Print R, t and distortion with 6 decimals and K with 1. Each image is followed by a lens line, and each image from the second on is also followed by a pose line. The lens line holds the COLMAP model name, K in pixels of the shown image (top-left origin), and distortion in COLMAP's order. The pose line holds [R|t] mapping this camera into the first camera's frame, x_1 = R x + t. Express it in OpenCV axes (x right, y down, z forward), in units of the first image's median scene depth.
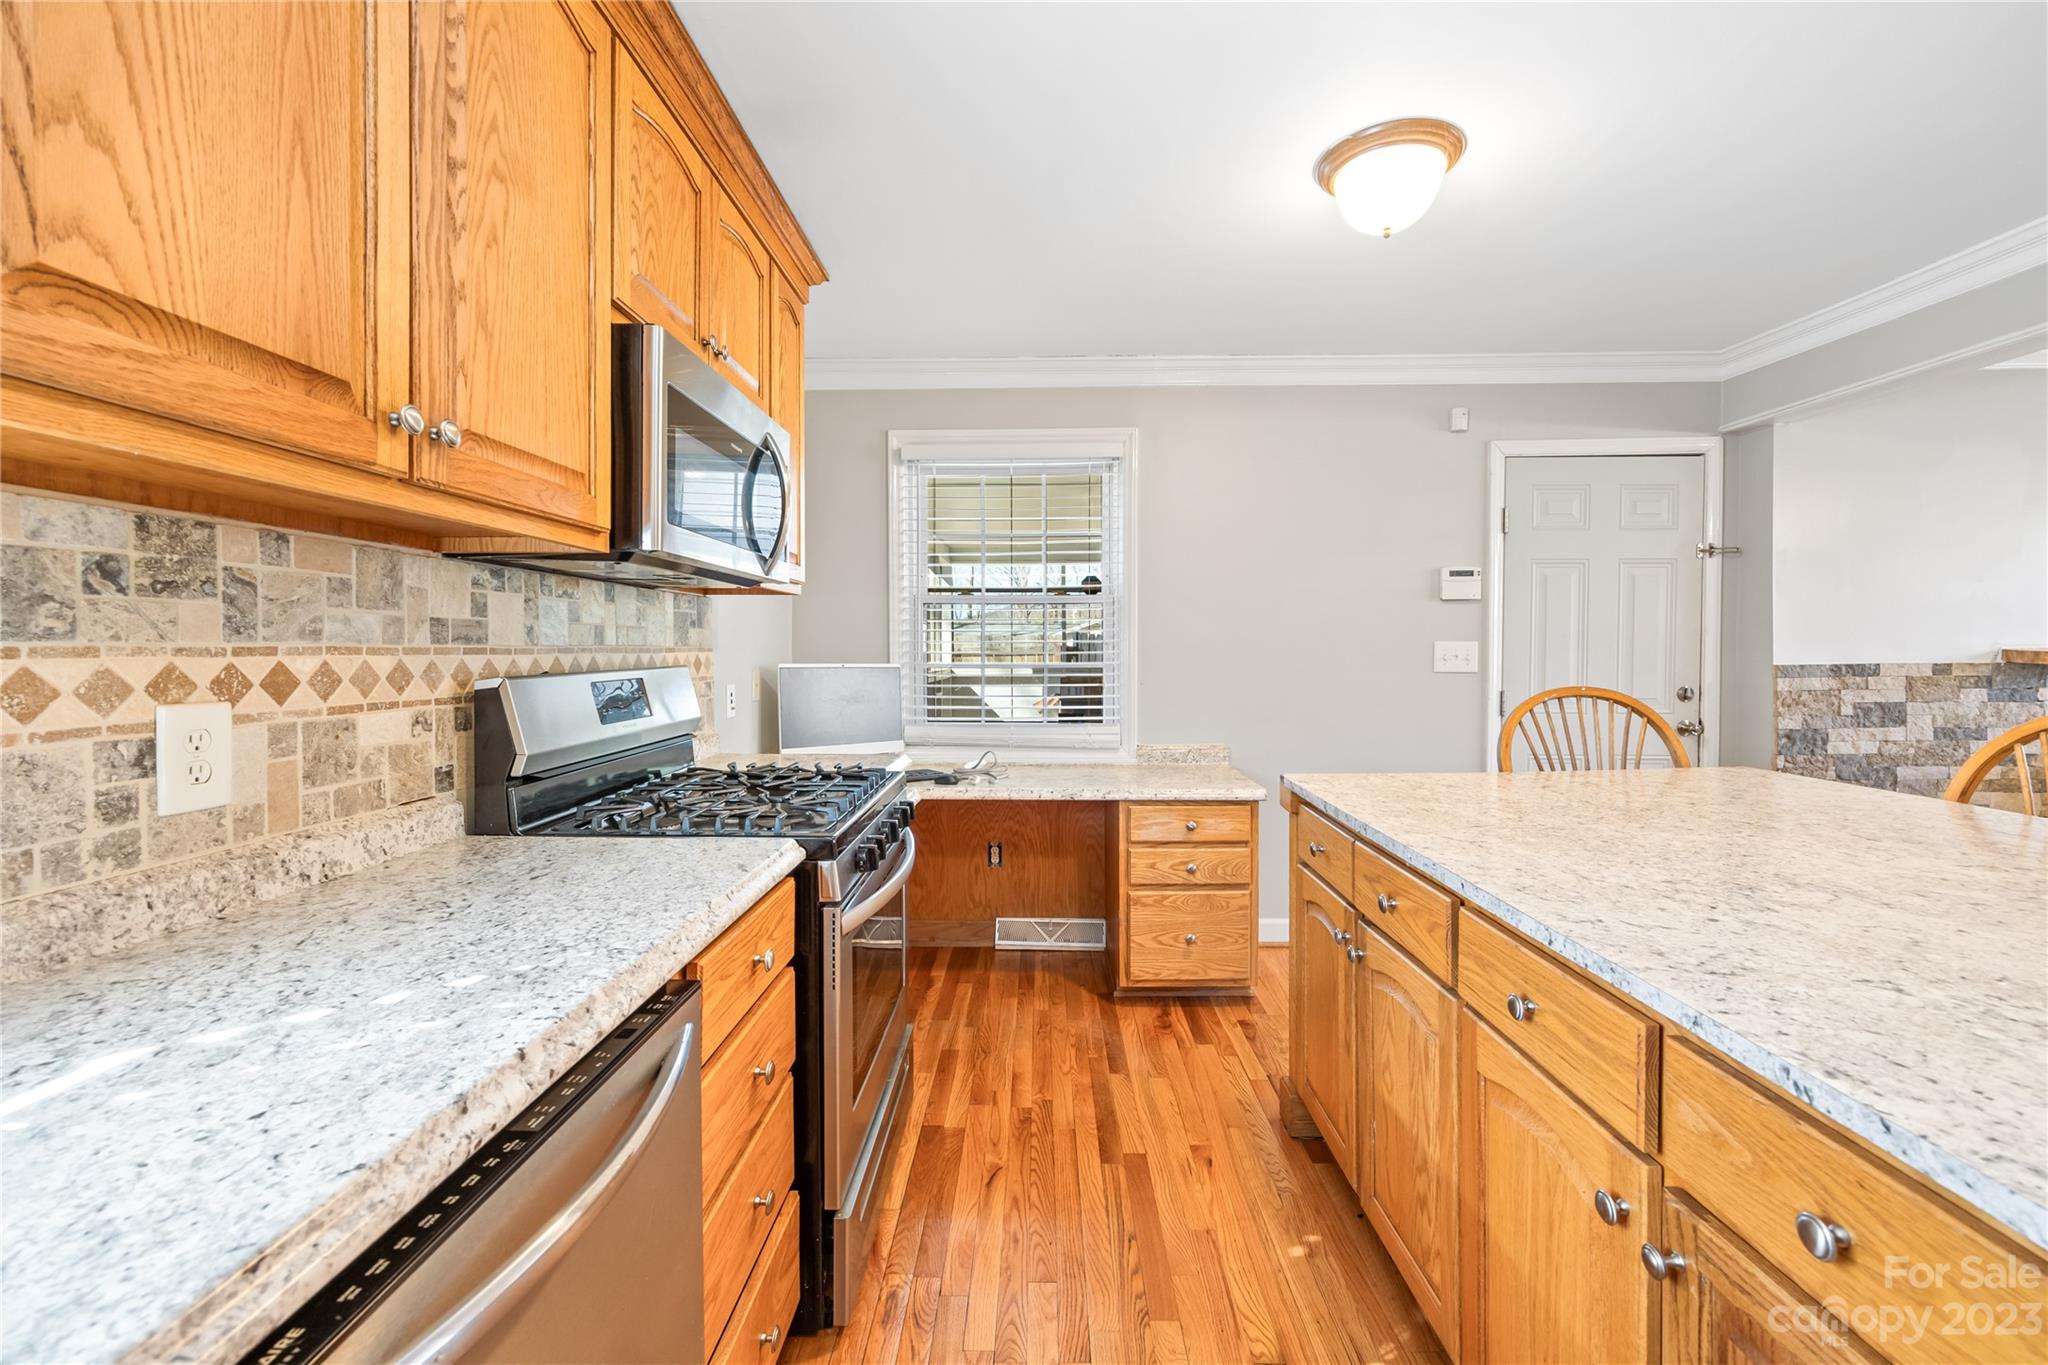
lens RADIAL K [[831.8, 0, 1035.3], [0, 831.8, 663.6], [0, 0, 1]] dist [-0.000039, 0.000106]
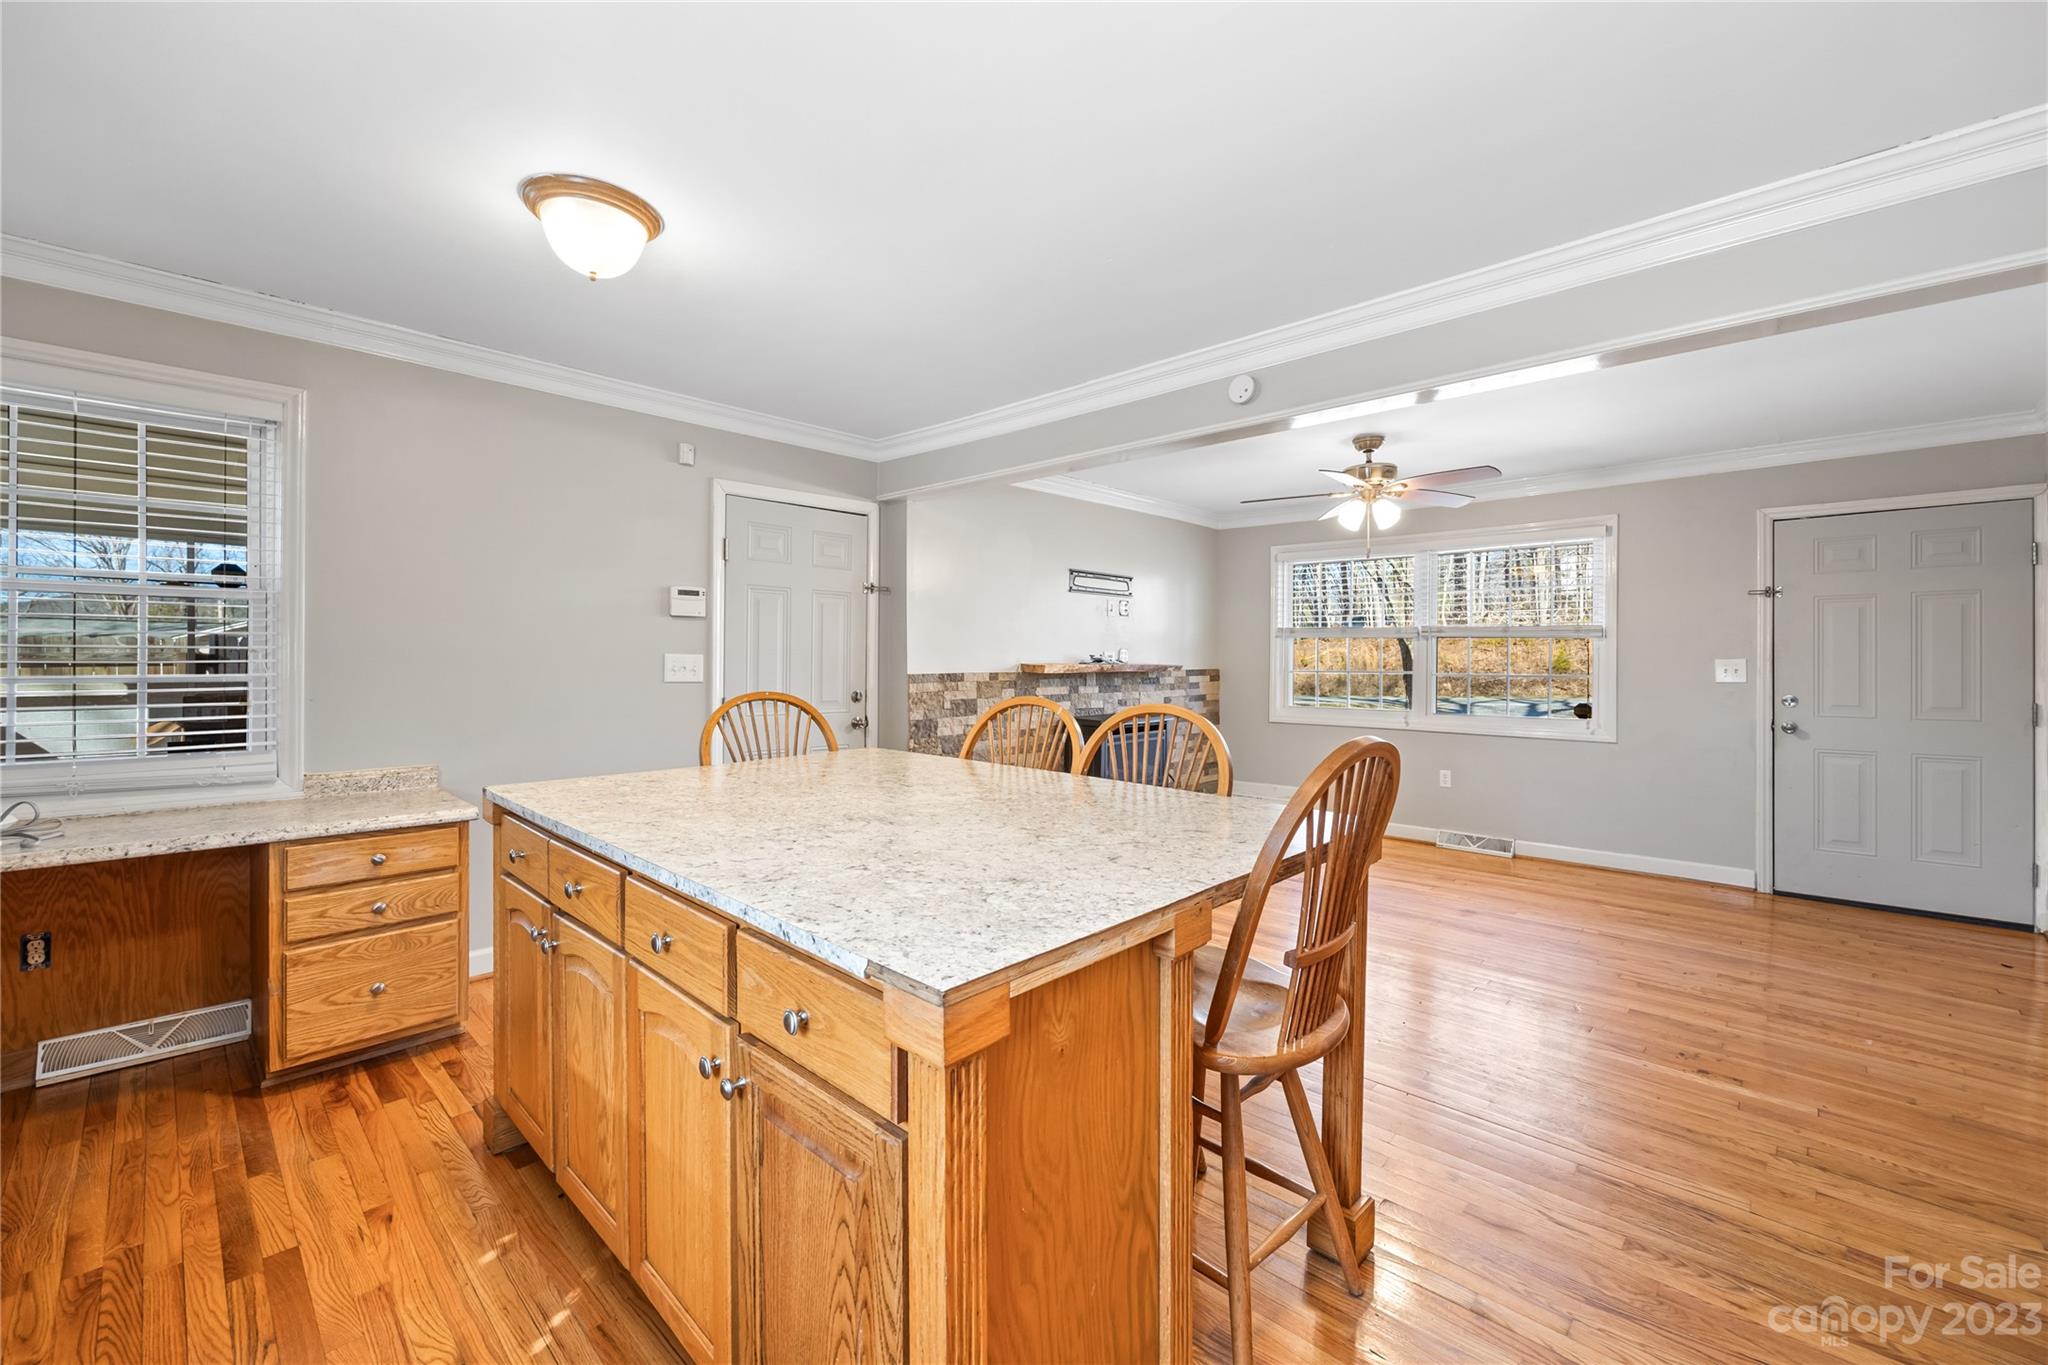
lens RADIAL K [[831.8, 0, 1022.1], [0, 831.8, 665.8], [0, 0, 1]] dist [-0.000039, 0.000106]
pose [[0.686095, 0.003599, 0.727504, 0.023359], [0.004825, 0.999943, -0.009497, 0.003269], [-0.727496, 0.010026, 0.686038, -0.174925]]
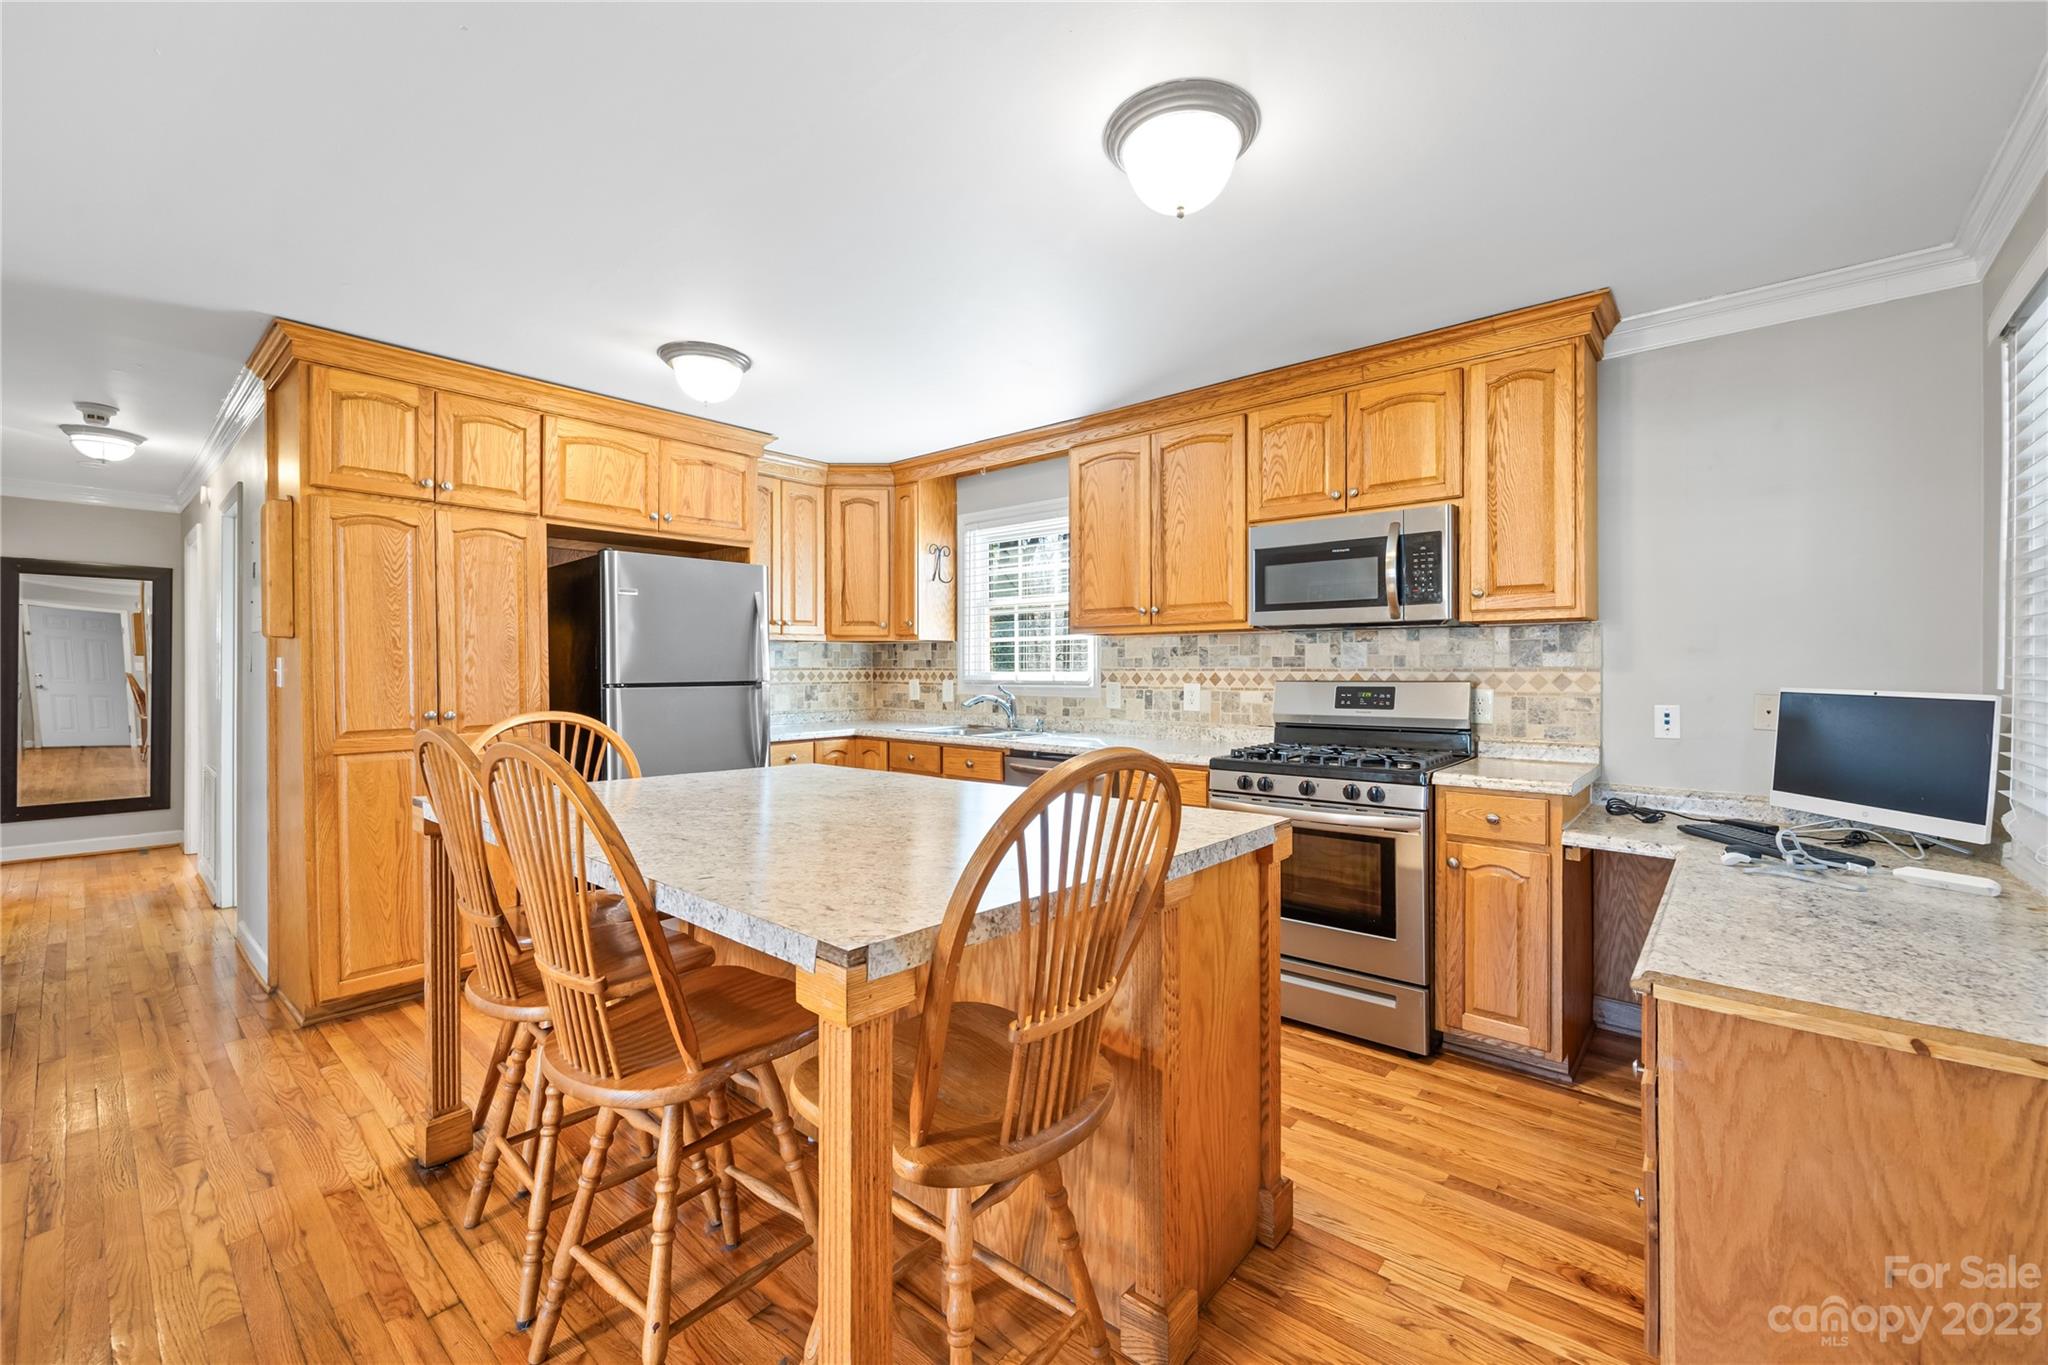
lens RADIAL K [[831.8, 0, 1023.3], [0, 831.8, 666.6], [0, 0, 1]] dist [-0.000039, 0.000106]
pose [[-0.647969, -0.000458, -0.761667, 1.530139], [-0.012856, 0.999864, 0.010336, -0.036943], [0.761558, 0.016489, -0.647887, 1.826722]]
